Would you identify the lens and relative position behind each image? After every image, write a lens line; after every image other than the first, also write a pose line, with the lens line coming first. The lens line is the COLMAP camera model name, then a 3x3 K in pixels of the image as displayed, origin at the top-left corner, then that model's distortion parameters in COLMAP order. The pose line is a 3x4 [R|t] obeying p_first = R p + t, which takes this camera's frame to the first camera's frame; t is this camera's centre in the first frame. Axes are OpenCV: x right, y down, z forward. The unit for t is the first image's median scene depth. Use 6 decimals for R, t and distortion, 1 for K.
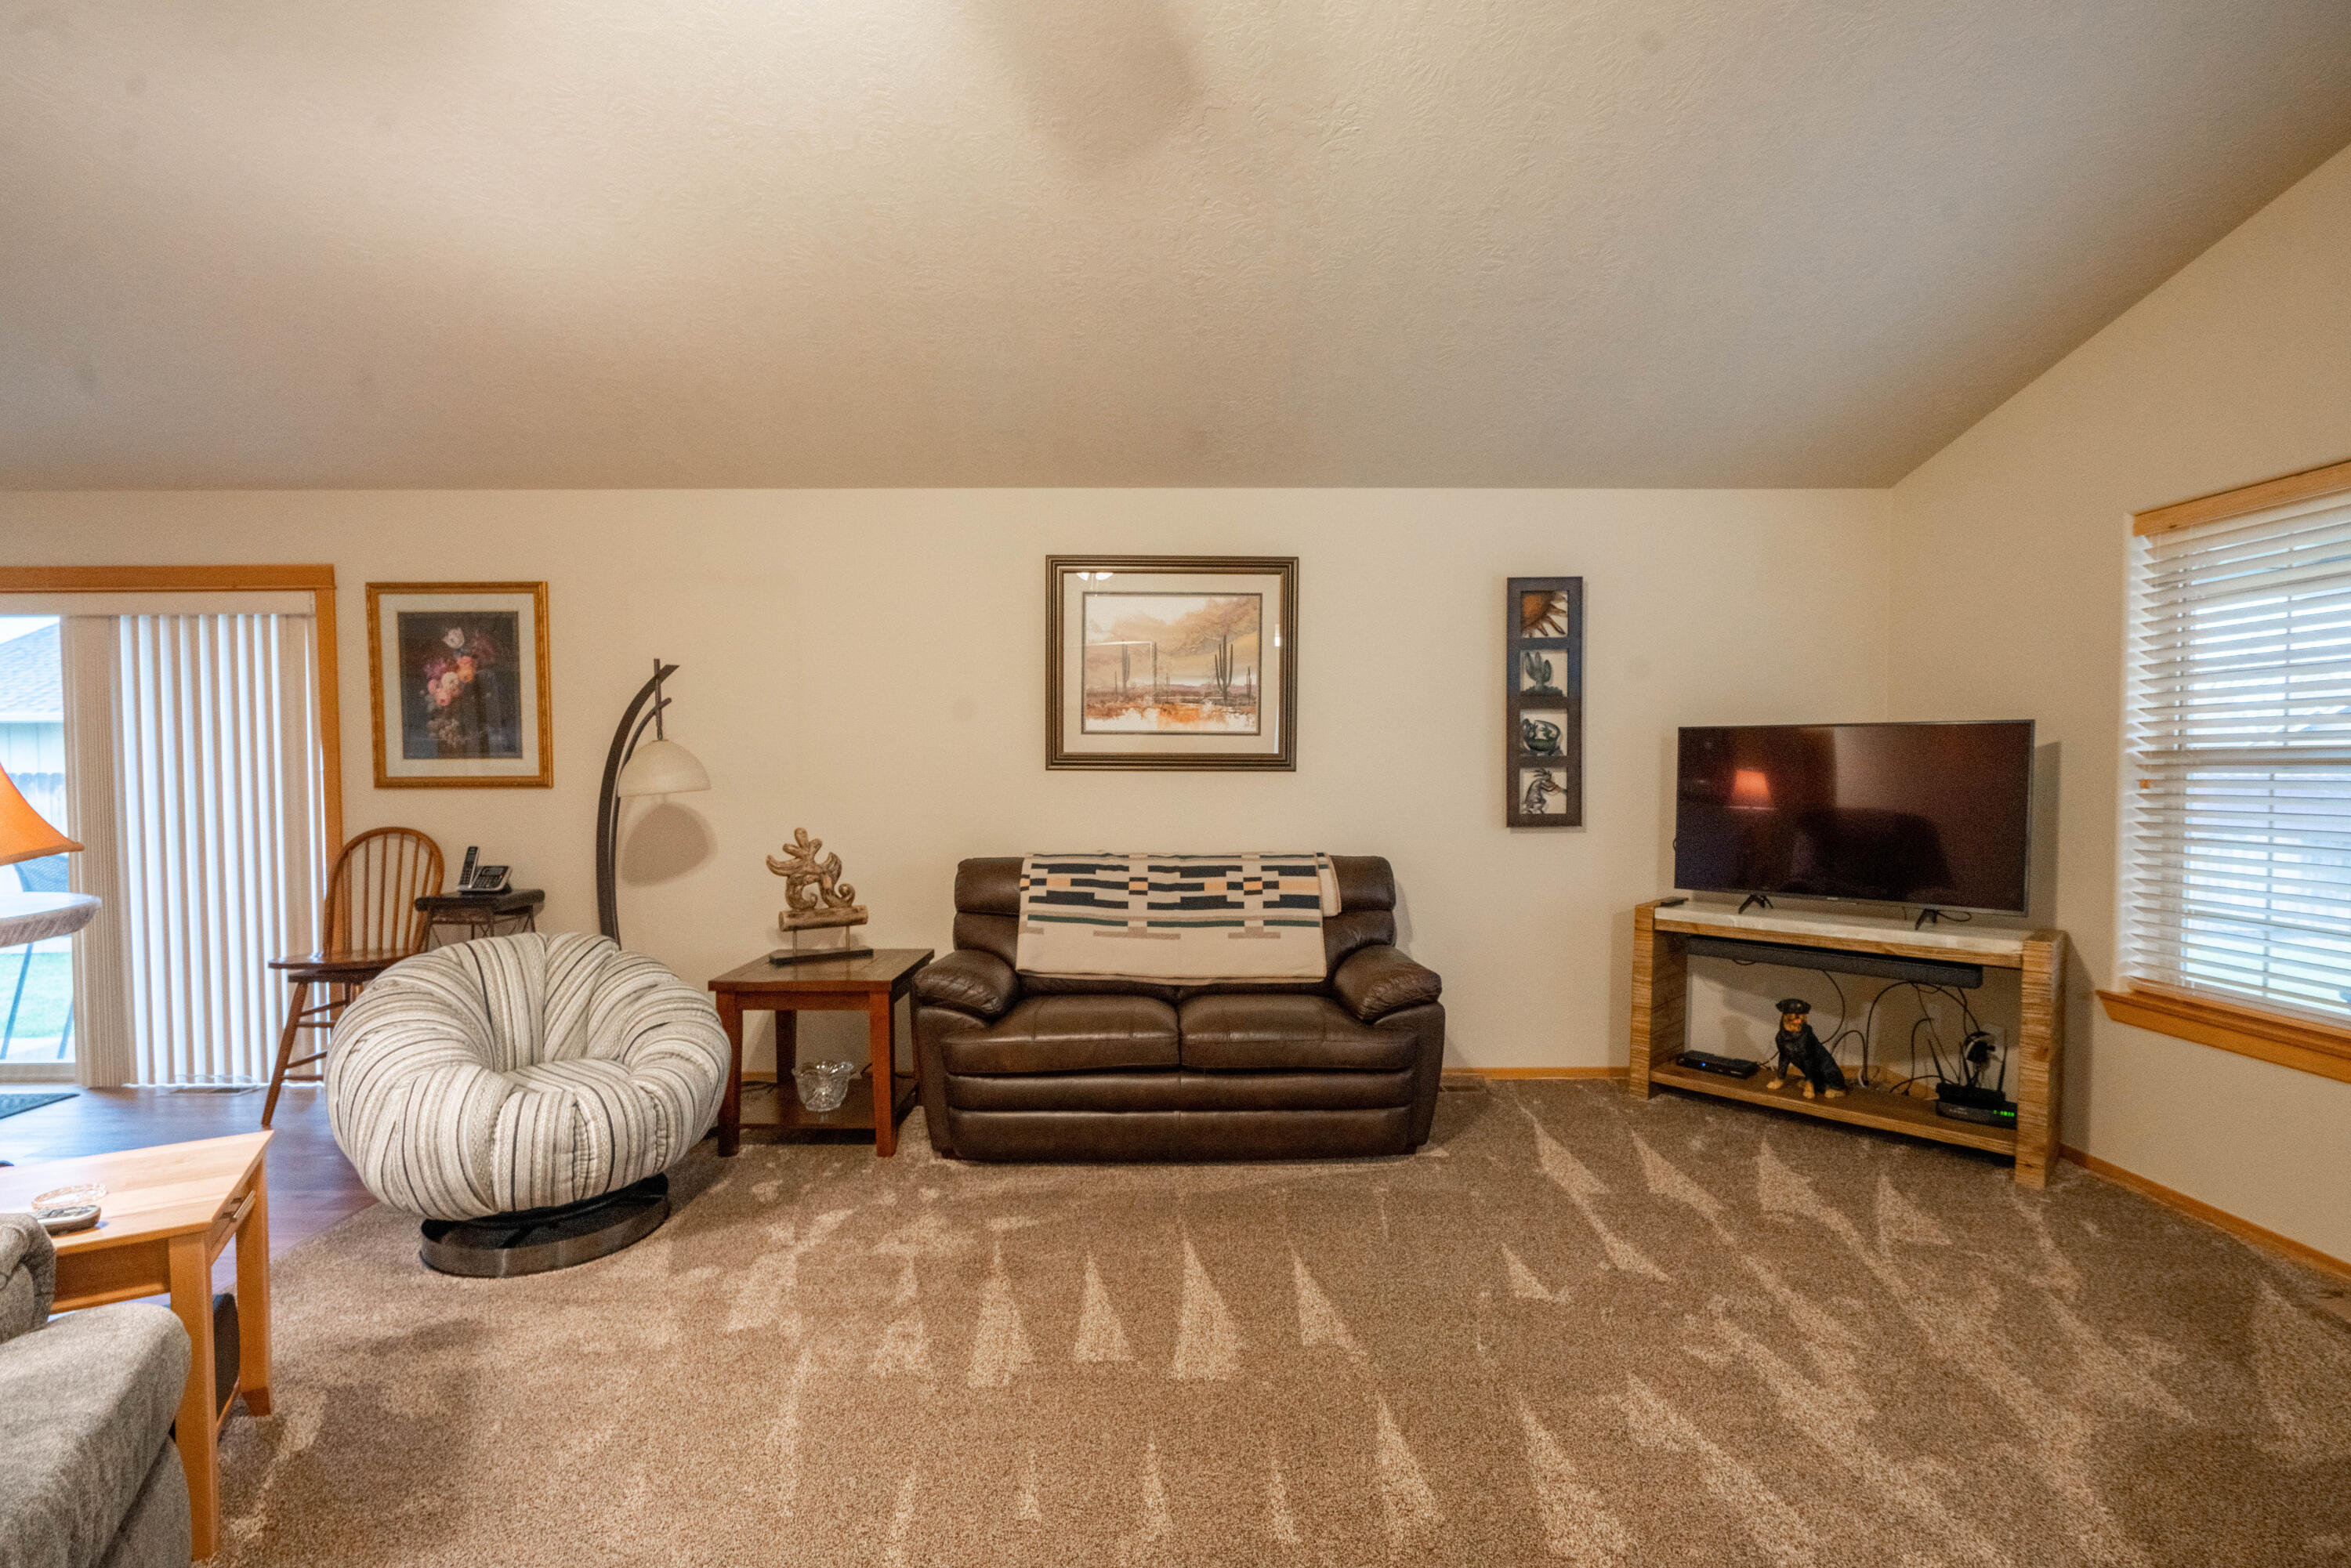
lens RADIAL K [[1063.7, 0, 1174.3], [0, 1063.7, 796.7], [0, 0, 1]] dist [-0.009367, 0.004535]
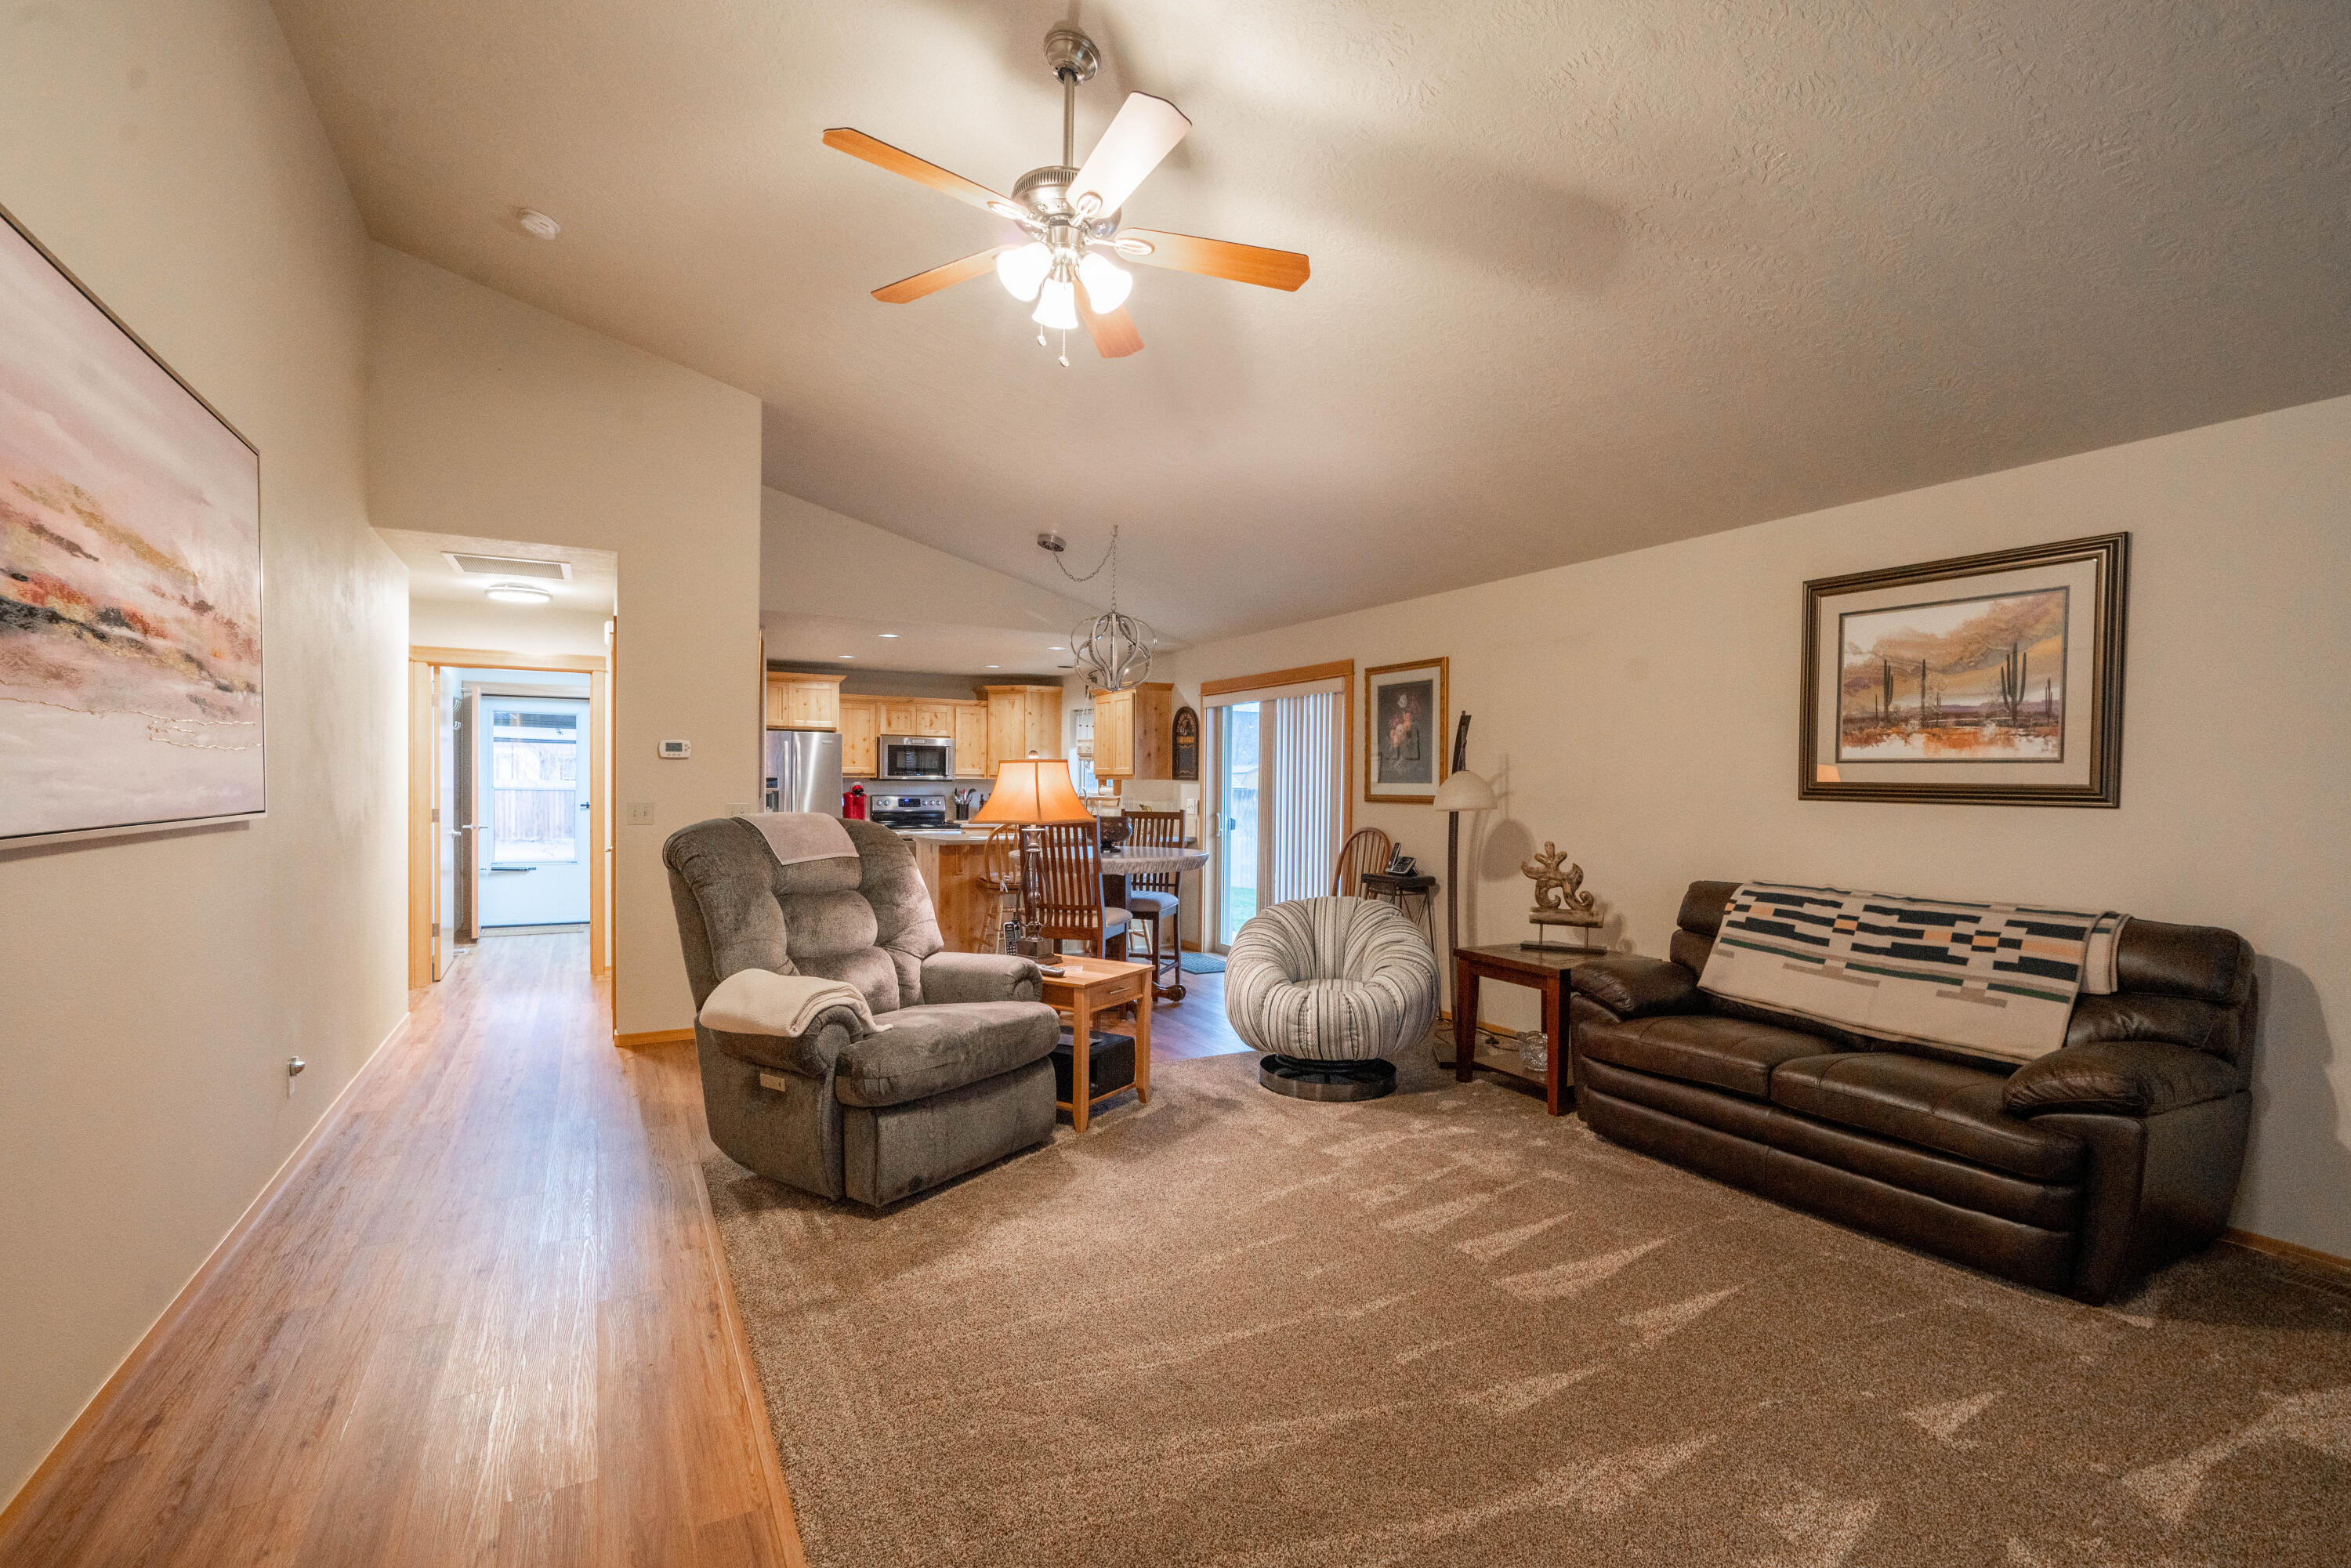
lens RADIAL K [[1063.7, 0, 1176.6], [0, 1063.7, 791.3], [0, 0, 1]] dist [-0.009367, 0.004535]
pose [[0.472108, 0.014867, -0.881415, 0.513902], [-0.040879, 0.999151, -0.005042, -0.004624], [0.880592, 0.038412, 0.472315, 0.034291]]
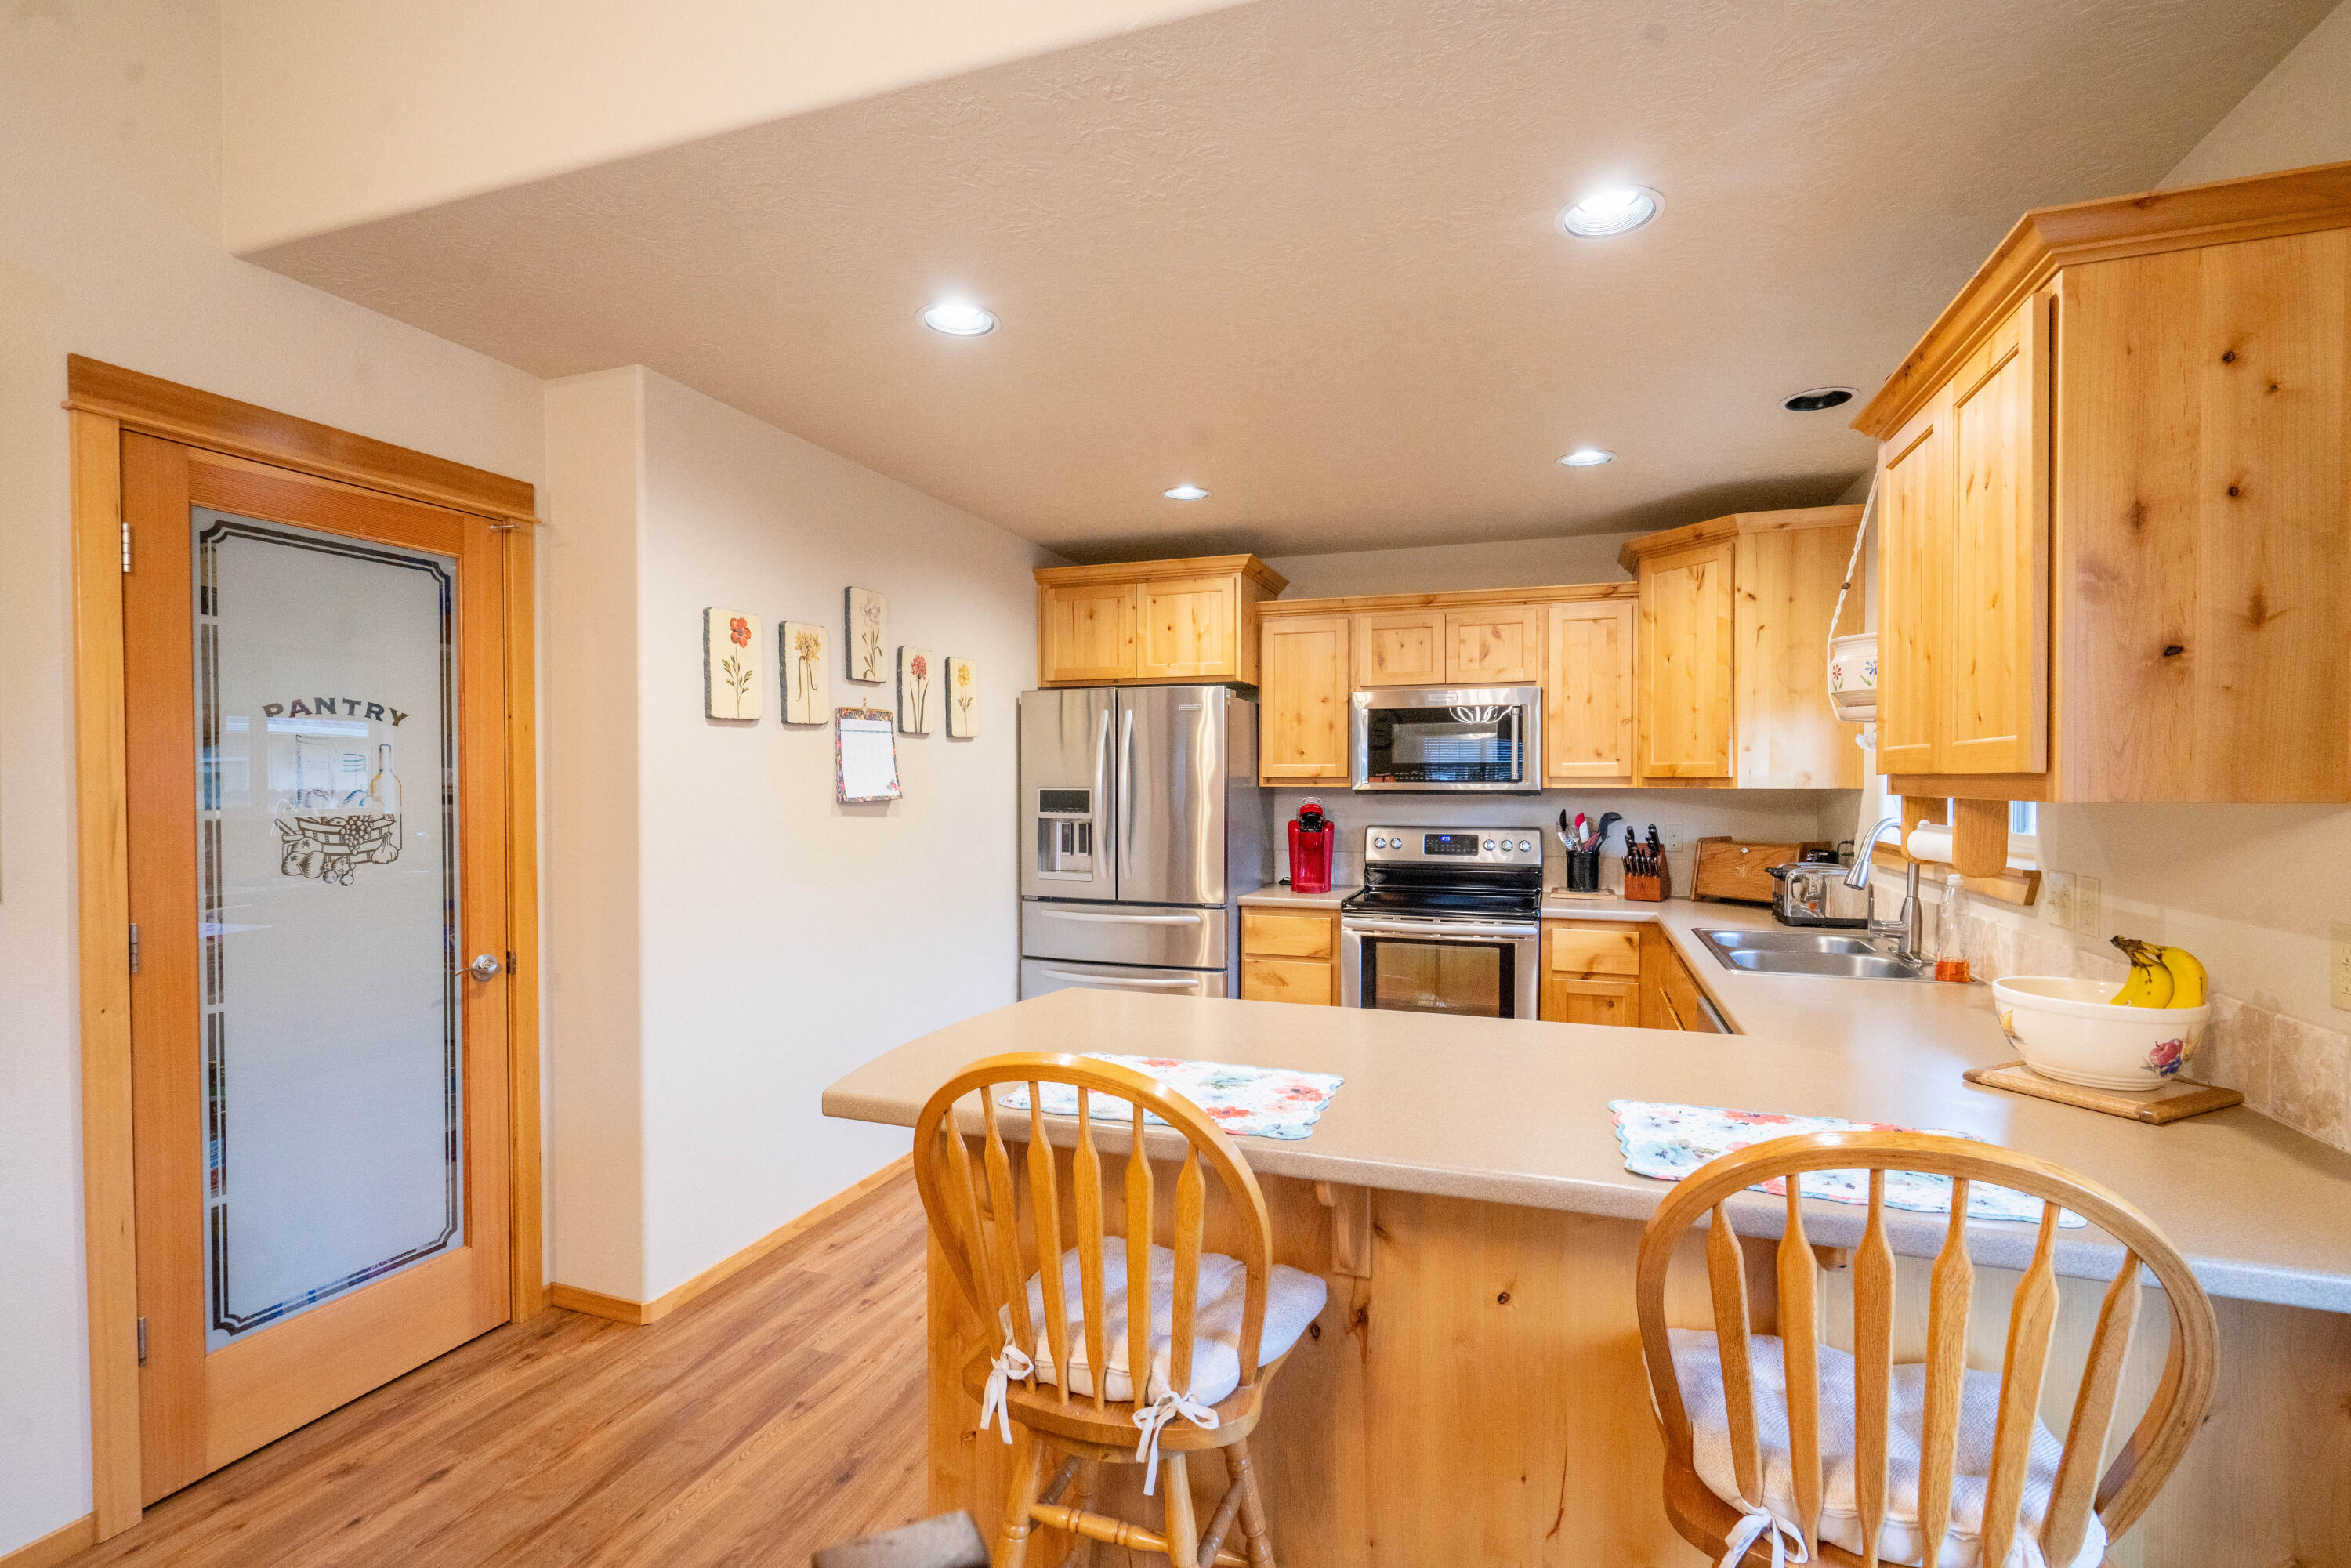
lens RADIAL K [[1063.7, 0, 1179.2], [0, 1063.7, 798.9], [0, 0, 1]] dist [-0.009367, 0.004535]
pose [[-0.345212, 0.021549, -0.938278, -1.013550], [-0.030855, 0.998935, 0.034294, -0.041644], [0.938018, 0.040789, -0.344179, 0.837472]]
